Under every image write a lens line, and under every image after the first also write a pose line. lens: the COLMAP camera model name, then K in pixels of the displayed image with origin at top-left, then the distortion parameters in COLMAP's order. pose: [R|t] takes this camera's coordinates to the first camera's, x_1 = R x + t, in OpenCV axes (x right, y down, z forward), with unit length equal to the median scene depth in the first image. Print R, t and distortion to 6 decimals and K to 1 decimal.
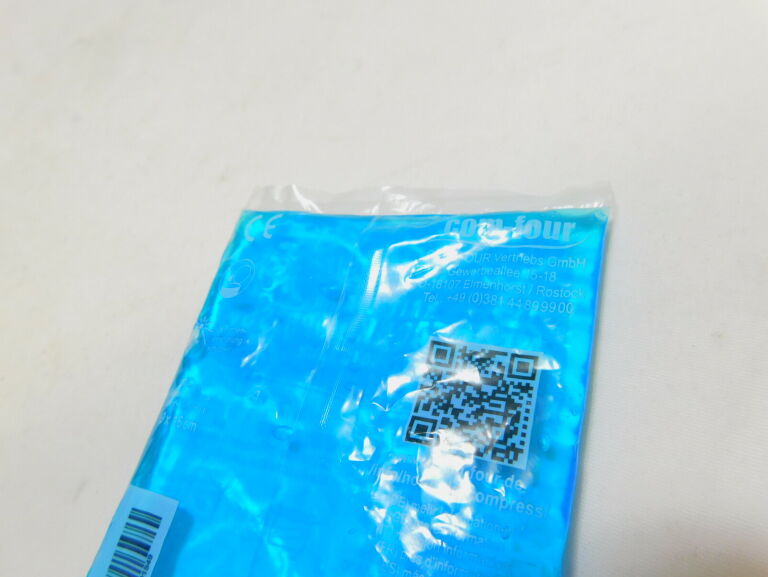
lens RADIAL K [[517.1, 0, 385.0], [0, 517.1, 288.7], [0, 0, 1]] dist [0.002960, 0.008925]
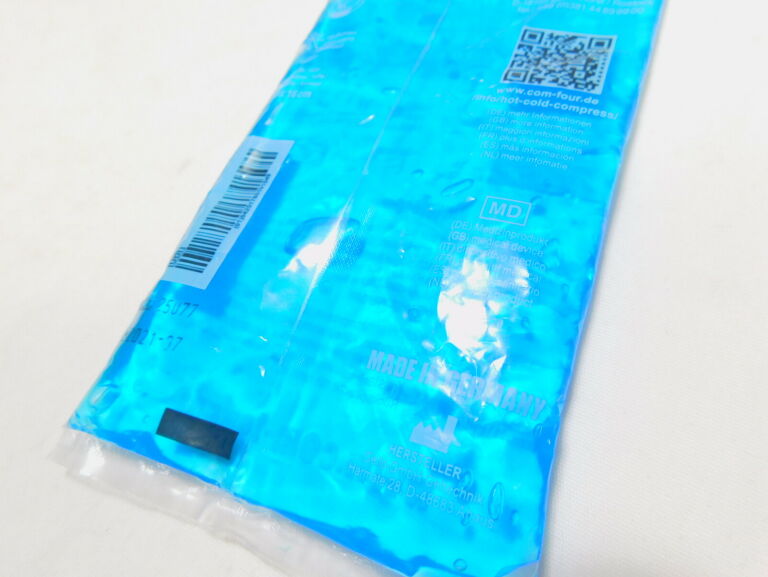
lens RADIAL K [[517.1, 0, 383.7], [0, 517.1, 288.0], [0, 0, 1]] dist [0.002960, 0.008925]
pose [[0.989018, 0.137477, 0.054253, -0.240194], [-0.137901, 0.990437, 0.004134, 0.809114], [-0.053165, -0.011571, 0.998519, -0.238097]]
